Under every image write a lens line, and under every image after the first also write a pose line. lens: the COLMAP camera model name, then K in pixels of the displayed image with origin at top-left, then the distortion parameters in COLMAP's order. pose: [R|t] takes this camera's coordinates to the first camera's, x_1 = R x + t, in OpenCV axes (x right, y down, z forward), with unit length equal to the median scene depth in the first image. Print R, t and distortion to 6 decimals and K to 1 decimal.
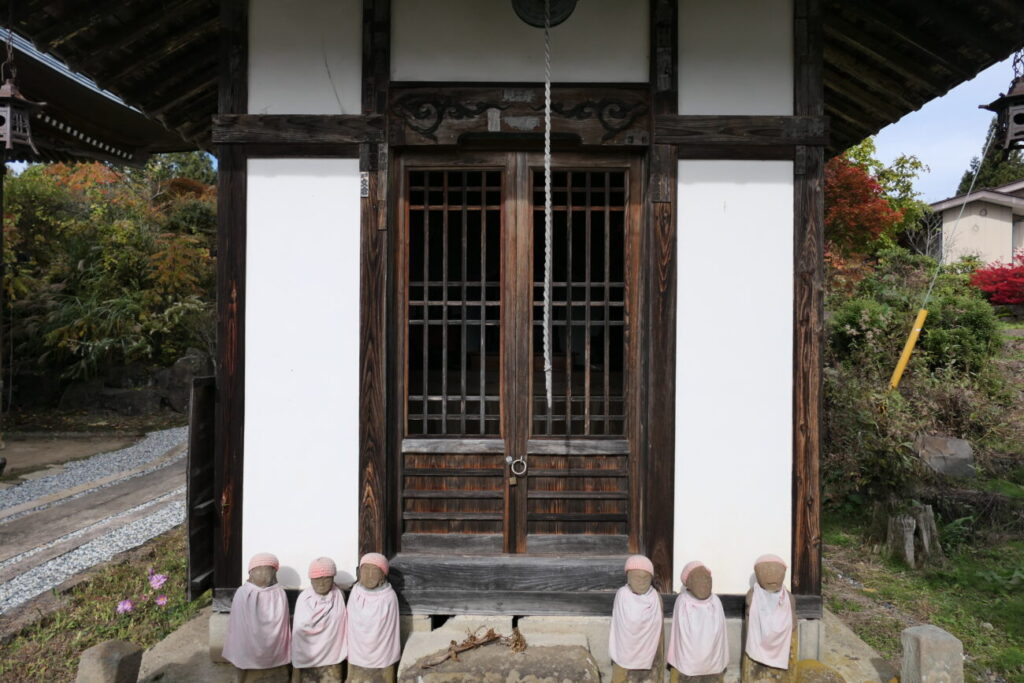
lens RADIAL K [[733.9, 0, 515.1], [0, 733.9, 340.3], [0, 0, 1]] dist [-0.014460, 0.005690]
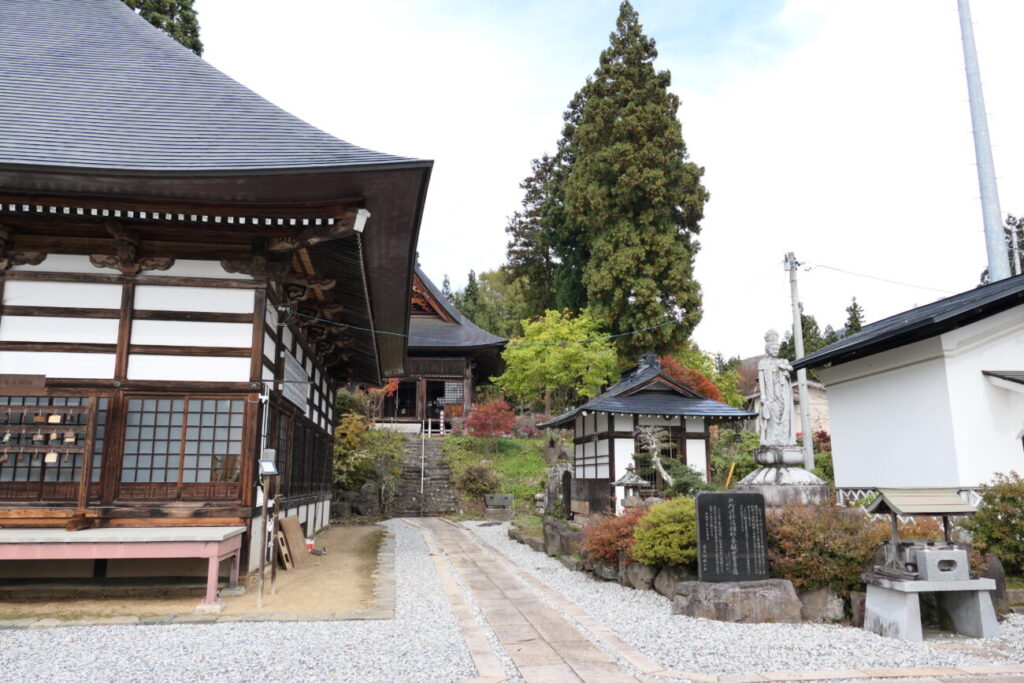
lens RADIAL K [[733.9, 0, 515.1], [0, 733.9, 340.3], [0, 0, 1]] dist [-0.014460, 0.005690]
pose [[0.982515, 0.031607, 0.183480, -0.433725], [0.003404, 0.982271, -0.187438, 0.013075], [-0.186152, 0.184785, 0.964988, -0.886058]]
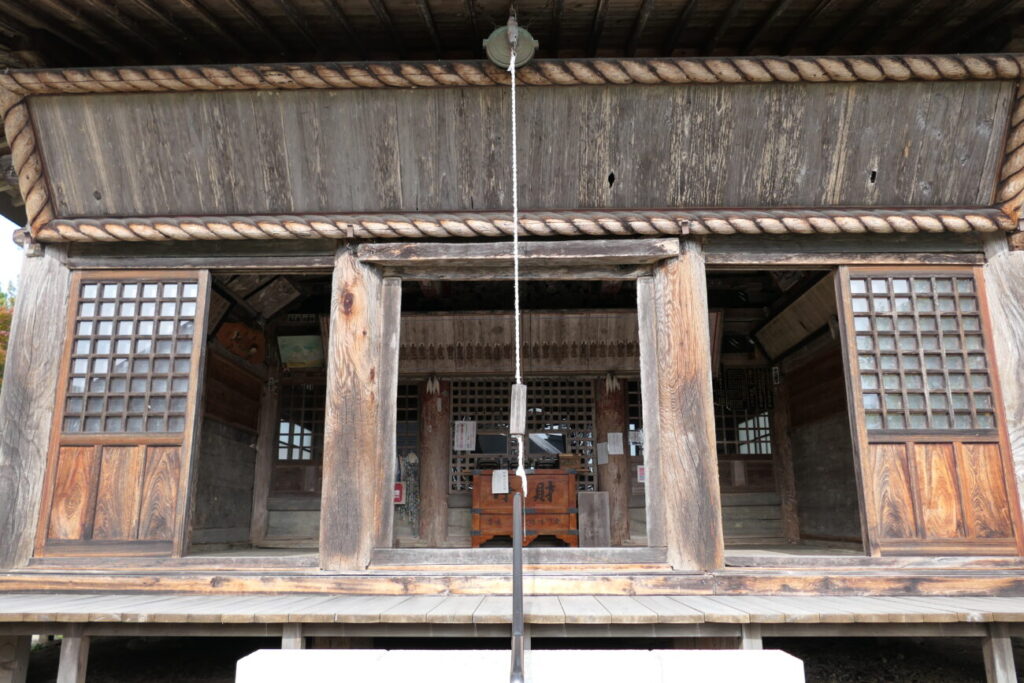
lens RADIAL K [[733.9, 0, 515.1], [0, 733.9, 340.3], [0, 0, 1]] dist [-0.014460, 0.005690]
pose [[0.991633, 0.019939, 0.127539, -0.395893], [0.010063, 0.973054, -0.230358, -0.228838], [-0.128695, 0.229714, 0.964712, 1.468186]]
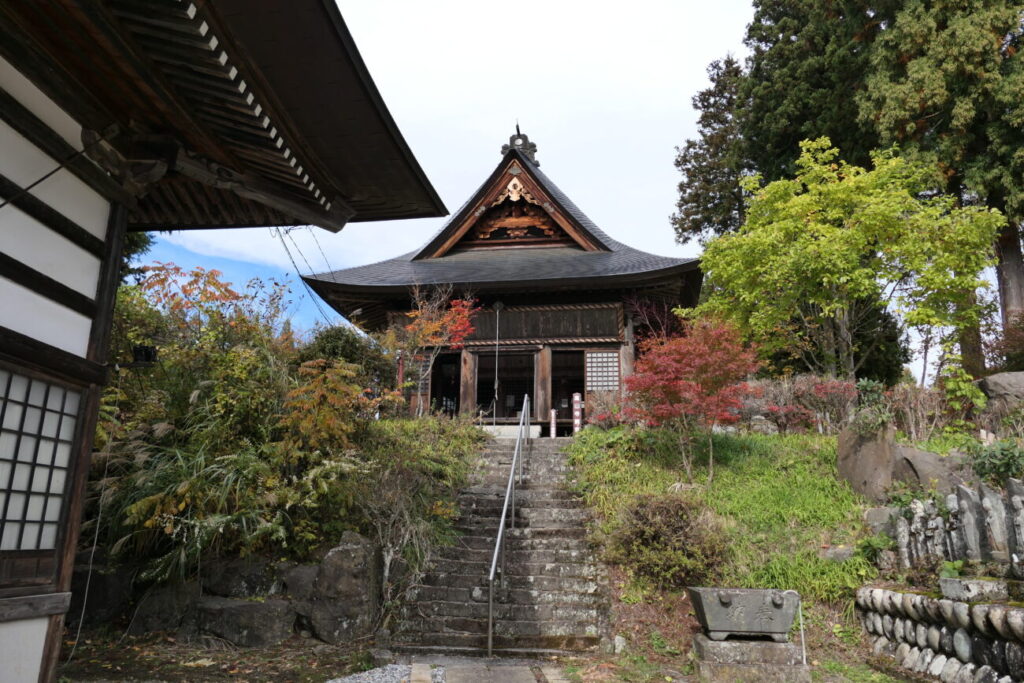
lens RADIAL K [[733.9, 0, 515.1], [0, 733.9, 340.3], [0, 0, 1]] dist [-0.014460, 0.005690]
pose [[0.999526, 0.003900, -0.030528, -0.282988], [-0.011501, 0.967410, -0.252953, 0.008623], [0.028547, 0.253184, 0.966997, 0.354350]]
